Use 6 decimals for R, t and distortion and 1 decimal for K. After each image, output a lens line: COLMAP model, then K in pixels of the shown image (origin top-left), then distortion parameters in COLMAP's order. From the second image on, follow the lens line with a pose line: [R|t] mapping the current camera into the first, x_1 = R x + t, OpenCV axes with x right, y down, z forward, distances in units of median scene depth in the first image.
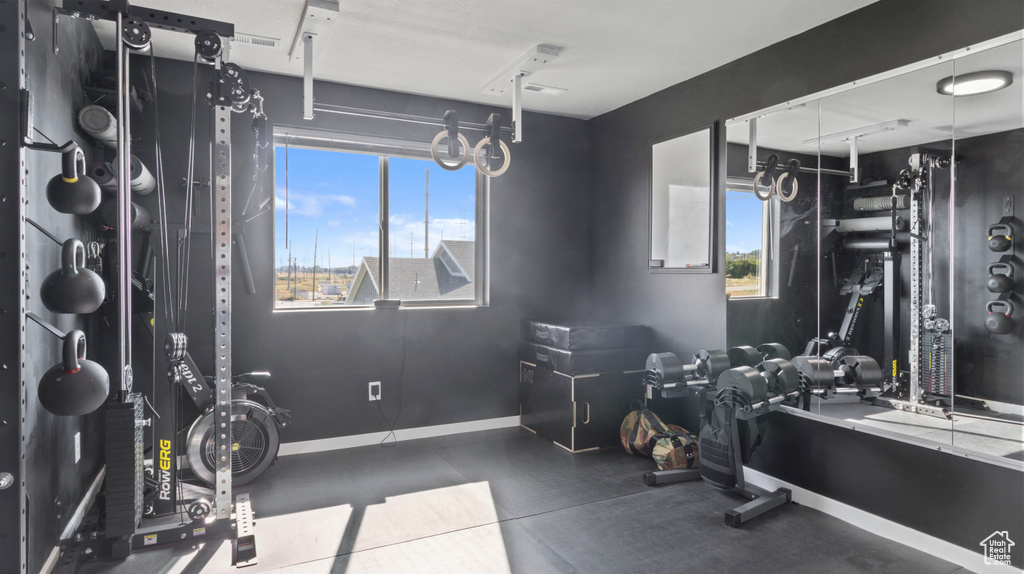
lens RADIAL K [[574.7, 0, 513.1], [0, 574.7, 274.5], [0, 0, 1]] dist [0.000739, 0.000283]
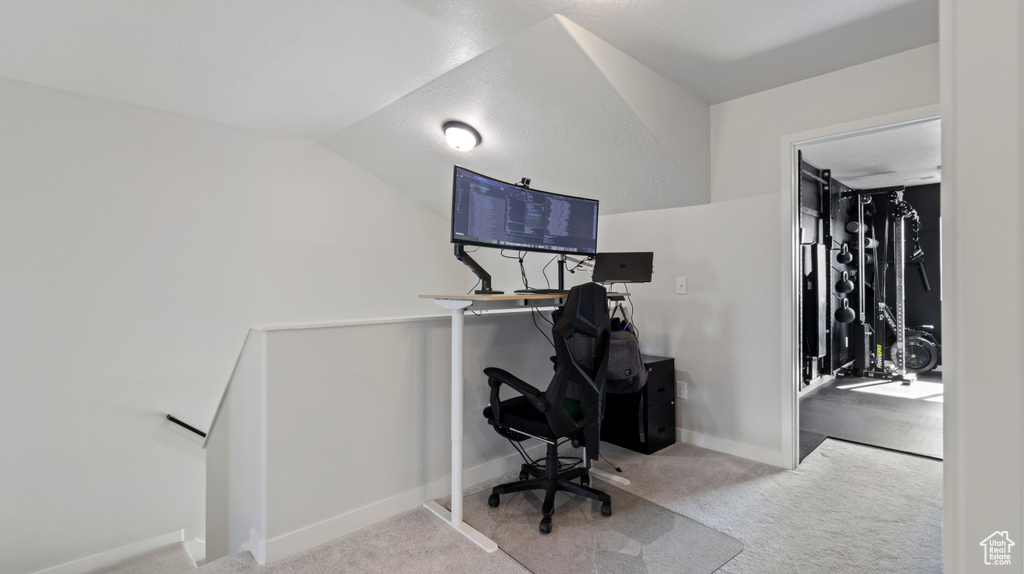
lens RADIAL K [[476.2, 0, 515.2], [0, 476.2, 281.8], [0, 0, 1]] dist [0.000728, -0.000135]
pose [[0.296008, -0.003836, -0.955178, 1.106010], [0.003627, 0.999989, -0.002892, 0.002450], [0.955179, -0.002609, 0.296019, -1.385209]]
